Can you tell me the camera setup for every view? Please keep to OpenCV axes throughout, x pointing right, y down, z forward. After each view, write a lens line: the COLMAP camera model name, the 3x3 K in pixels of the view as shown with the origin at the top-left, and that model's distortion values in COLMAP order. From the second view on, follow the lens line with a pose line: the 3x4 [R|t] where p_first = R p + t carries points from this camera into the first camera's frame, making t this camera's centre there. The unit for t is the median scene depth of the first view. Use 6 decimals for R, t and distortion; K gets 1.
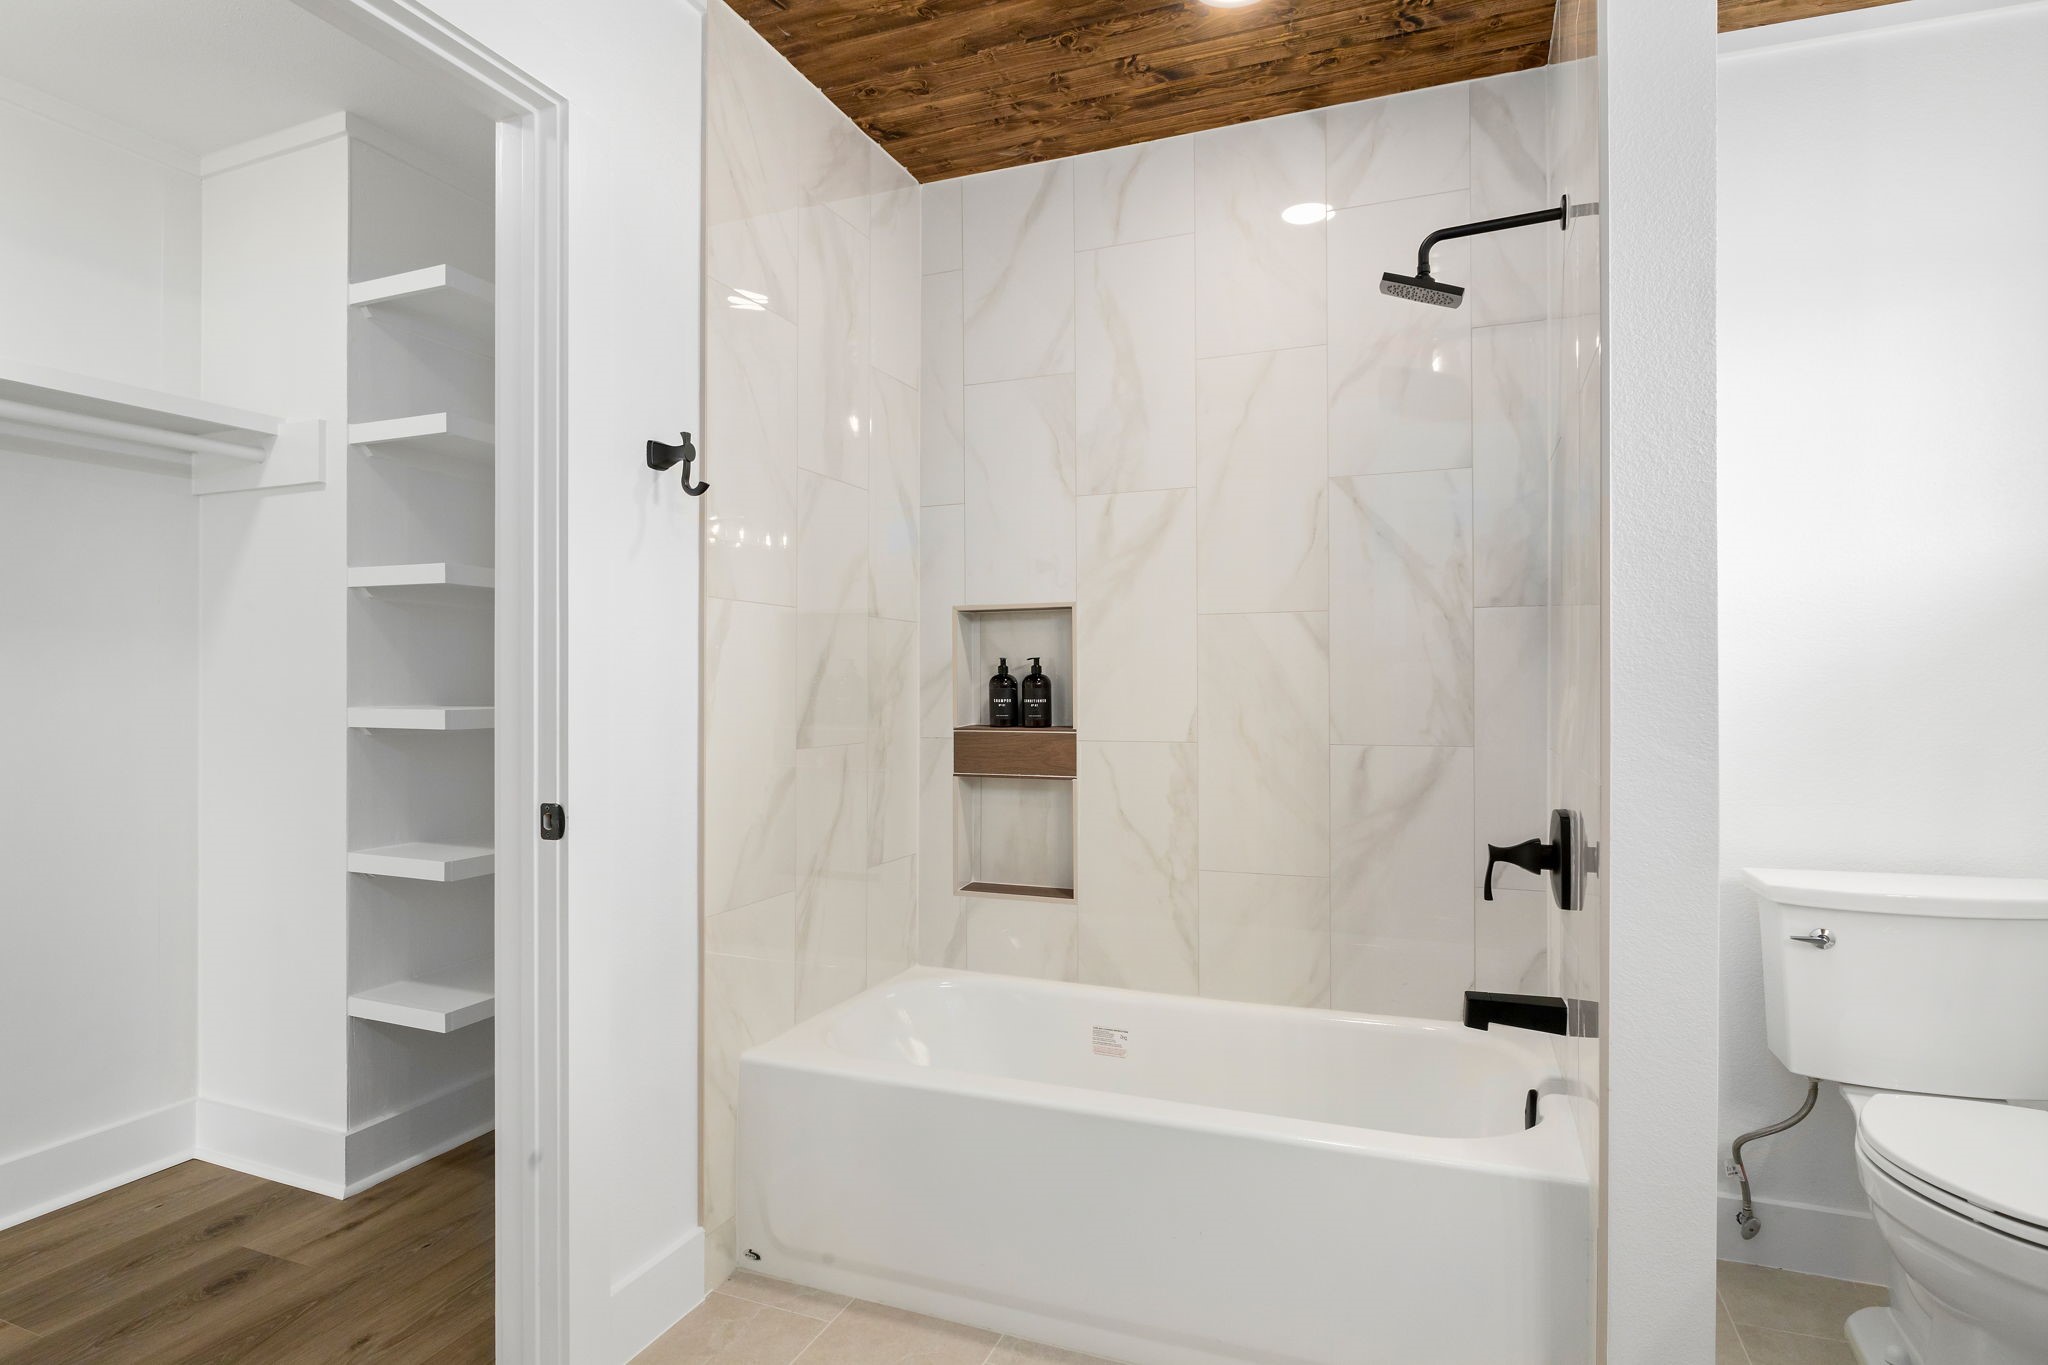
lens RADIAL K [[1068.6, 0, 1024.0], [0, 1068.6, 682.5], [0, 0, 1]] dist [-0.002426, -0.000489]
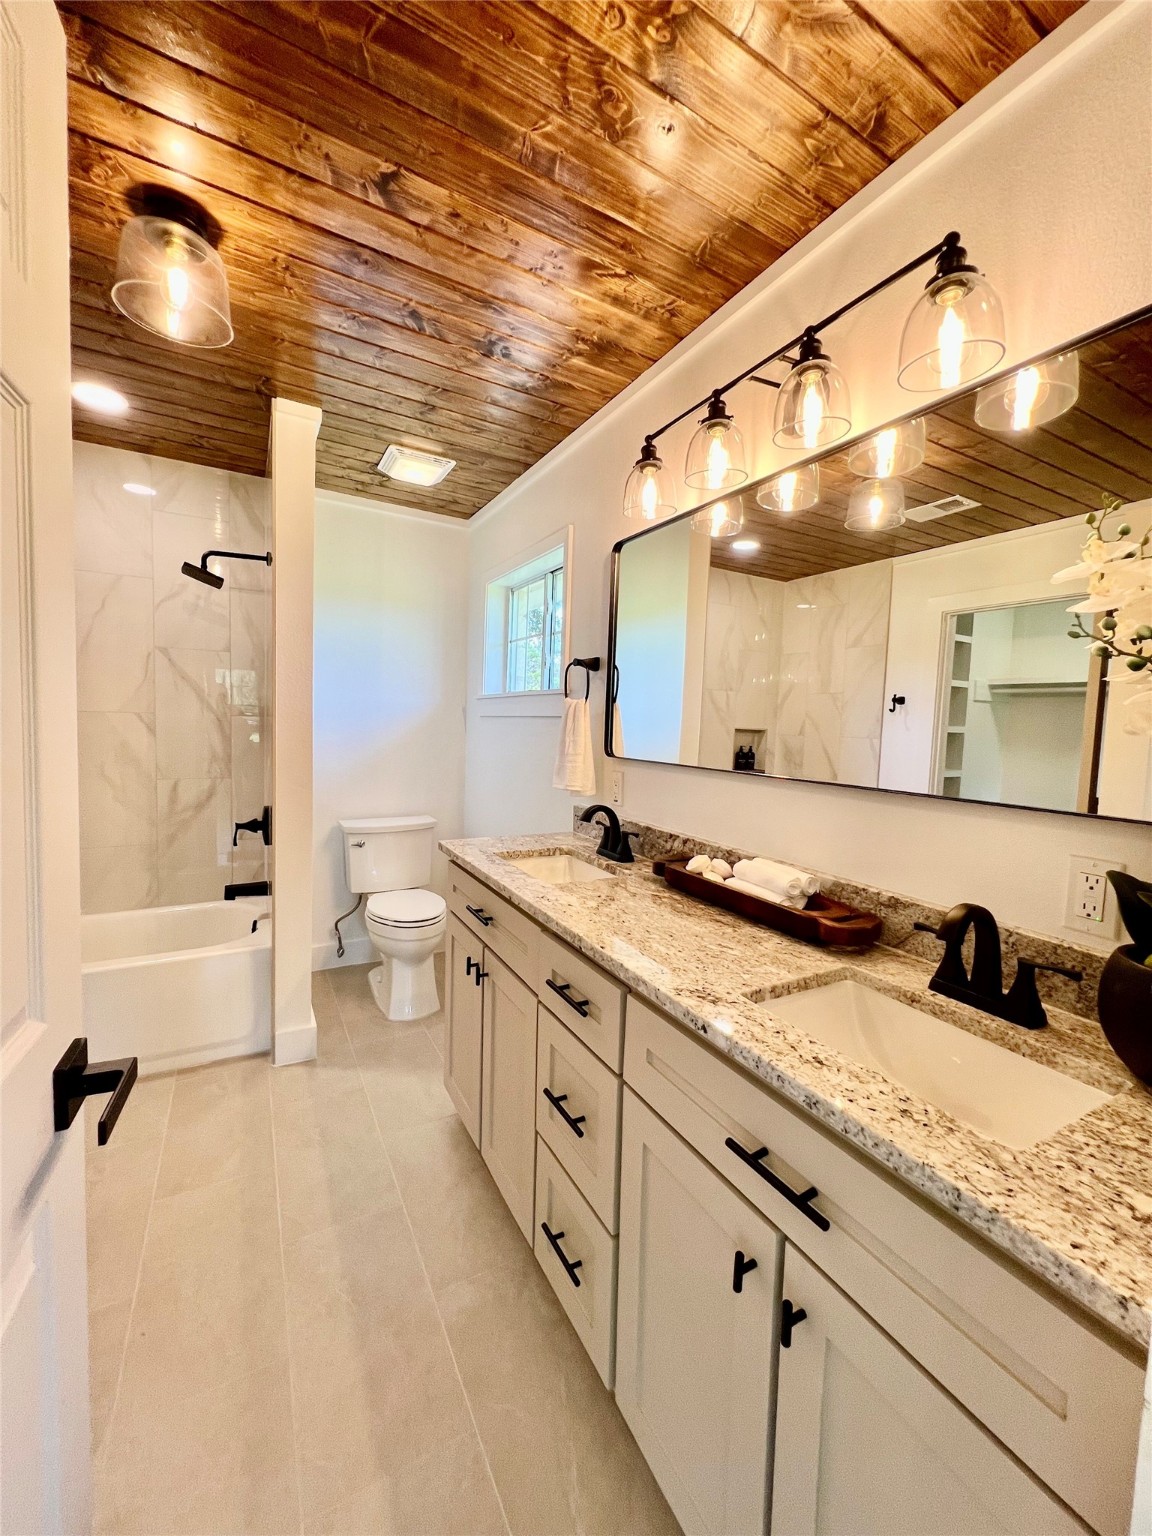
lens RADIAL K [[606.2, 0, 575.6], [0, 606.2, 760.3], [0, 0, 1]] dist [-0.002058, -0.000120]
pose [[0.633687, -0.027842, 0.773088, -0.111196], [-0.033726, 0.997408, 0.063566, -0.089767], [-0.772854, -0.066354, 0.631105, -0.387580]]
